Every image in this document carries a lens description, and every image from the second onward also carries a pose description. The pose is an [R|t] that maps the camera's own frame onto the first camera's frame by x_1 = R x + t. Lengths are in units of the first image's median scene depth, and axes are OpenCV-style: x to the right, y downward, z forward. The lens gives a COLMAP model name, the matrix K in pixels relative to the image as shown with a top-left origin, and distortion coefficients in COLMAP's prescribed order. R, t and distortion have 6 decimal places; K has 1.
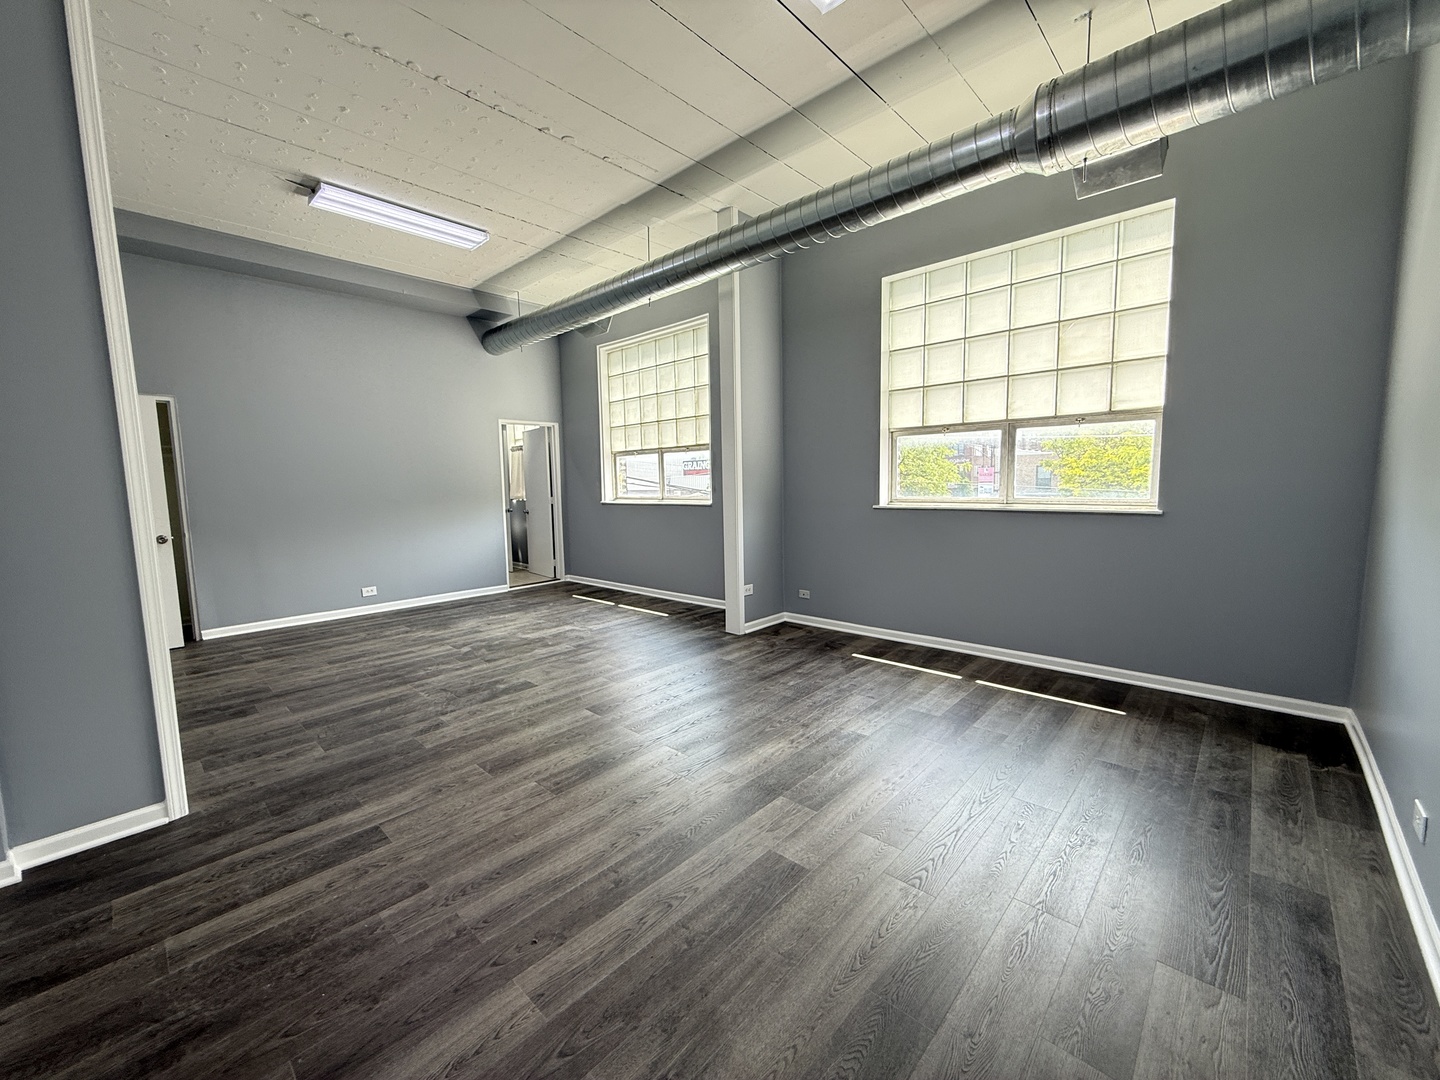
lens RADIAL K [[574.2, 0, 710.3], [0, 574.2, 539.0], [0, 0, 1]] dist [-0.002181, 0.000379]
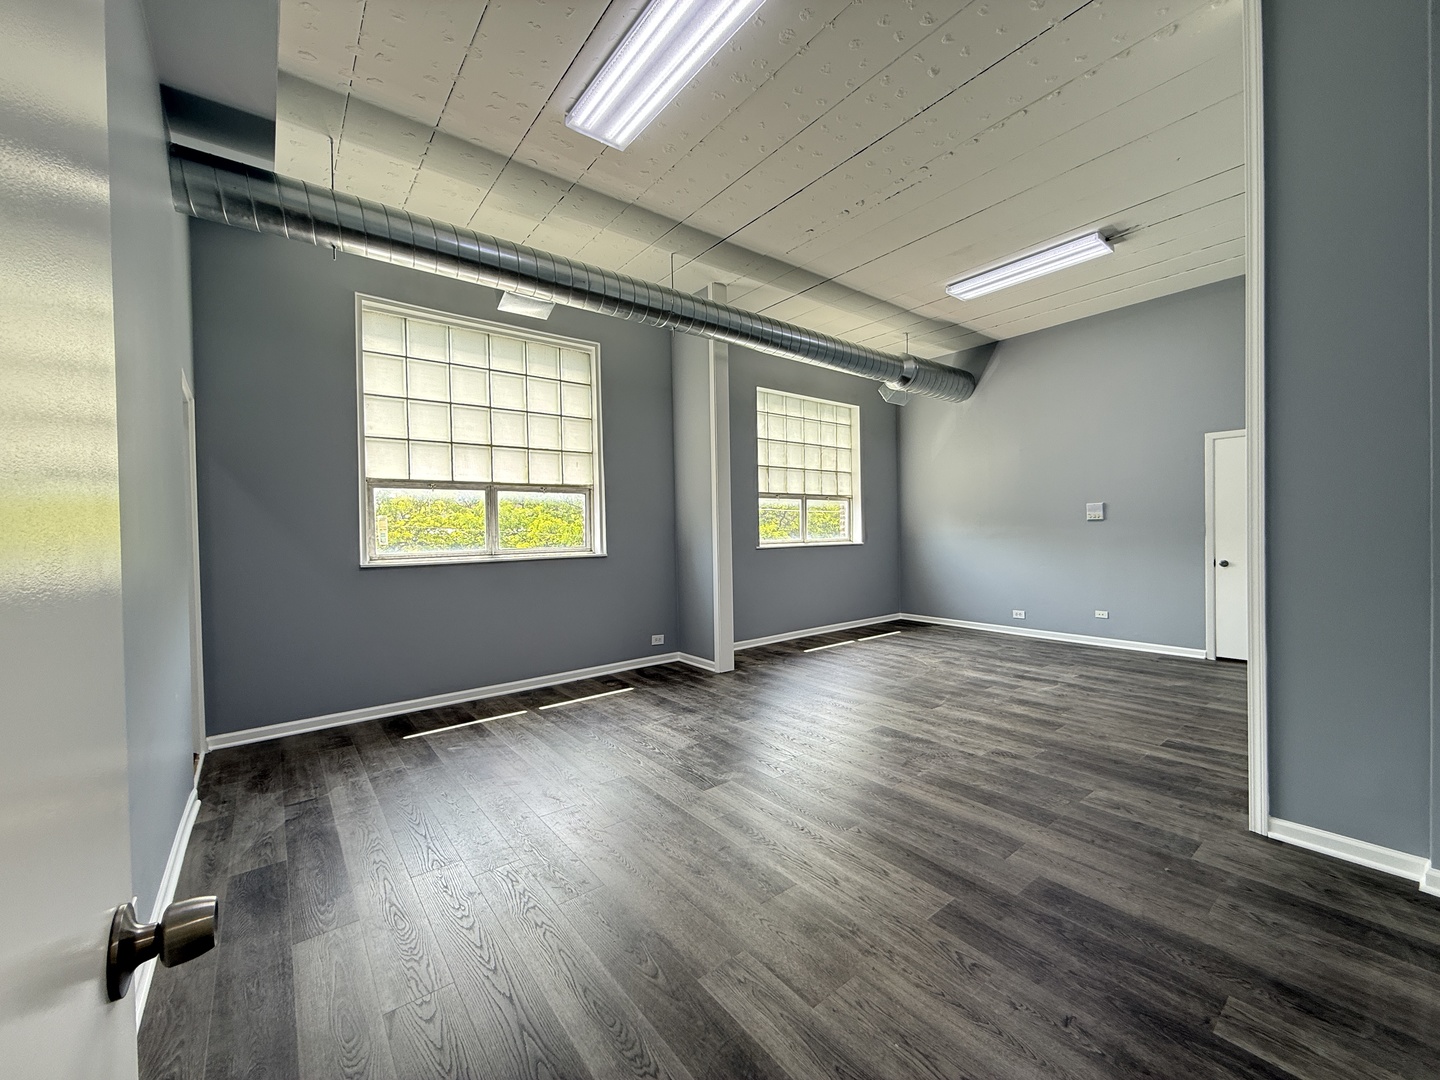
lens RADIAL K [[574.2, 0, 717.0], [0, 574.2, 535.0], [0, 0, 1]] dist [-0.002181, 0.000379]
pose [[0.149161, 0.008252, 0.988779, -1.061630], [0.116792, 0.992818, -0.025905, -0.060455], [-0.981891, 0.119345, 0.147126, 0.884779]]
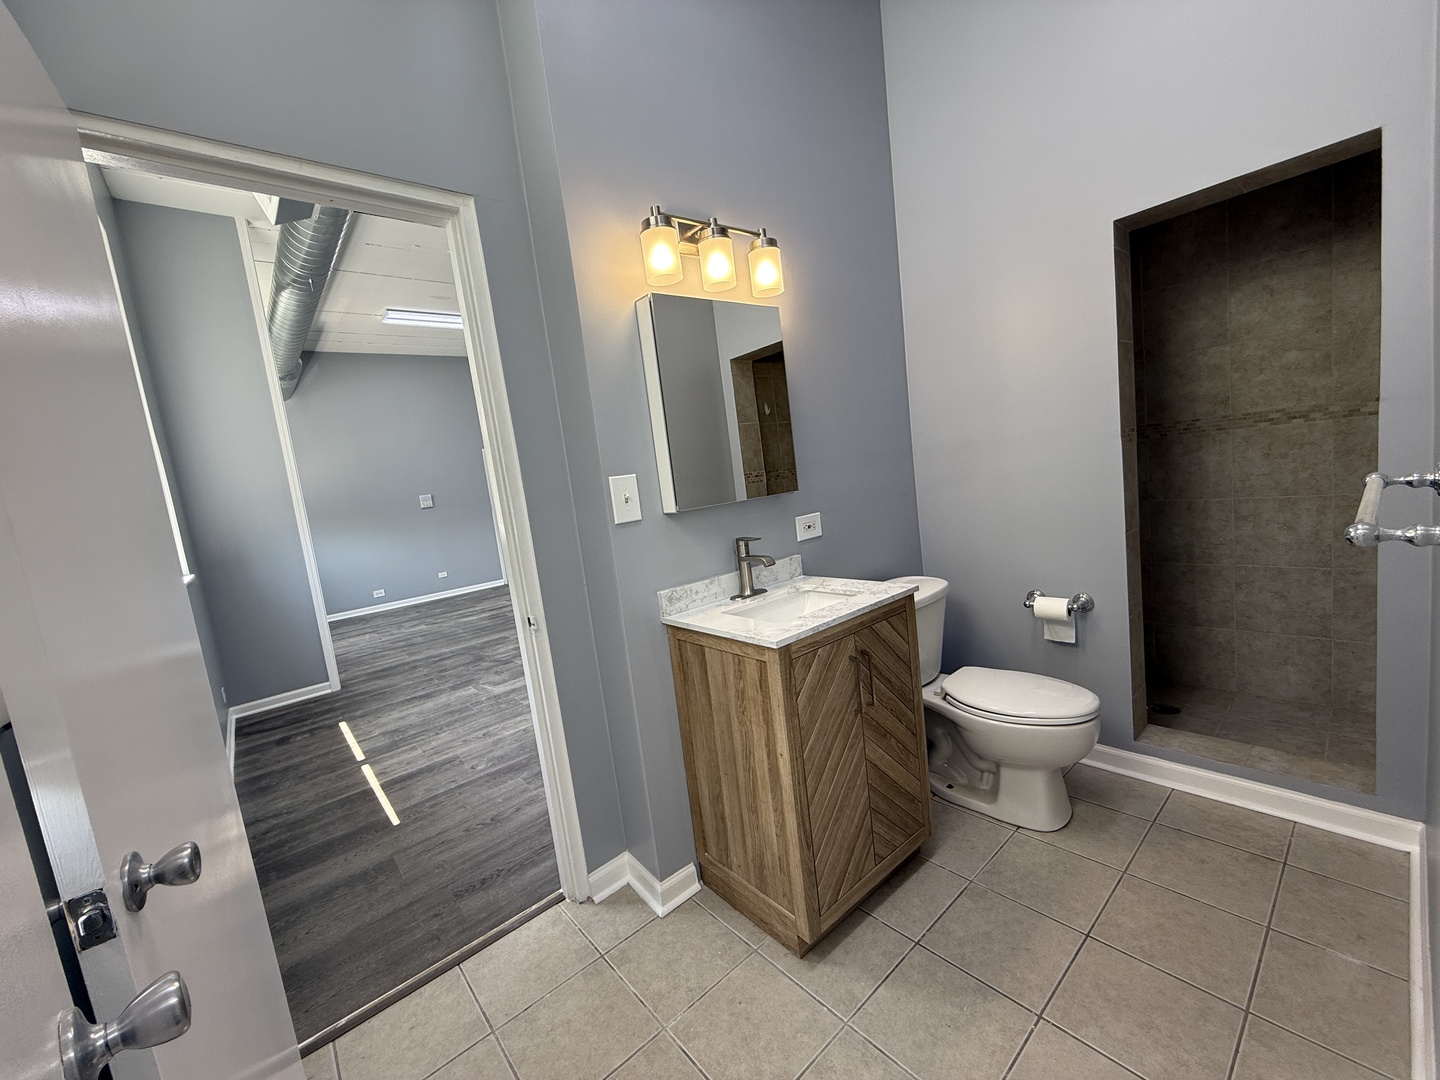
lens RADIAL K [[574.2, 0, 708.1], [0, 574.2, 547.3], [0, 0, 1]] dist [-0.002181, 0.000379]
pose [[-0.982927, 0.121994, 0.137739, -0.729214], [0.150610, 0.963475, 0.221433, -0.171685], [-0.105694, 0.238397, -0.965399, 1.871582]]
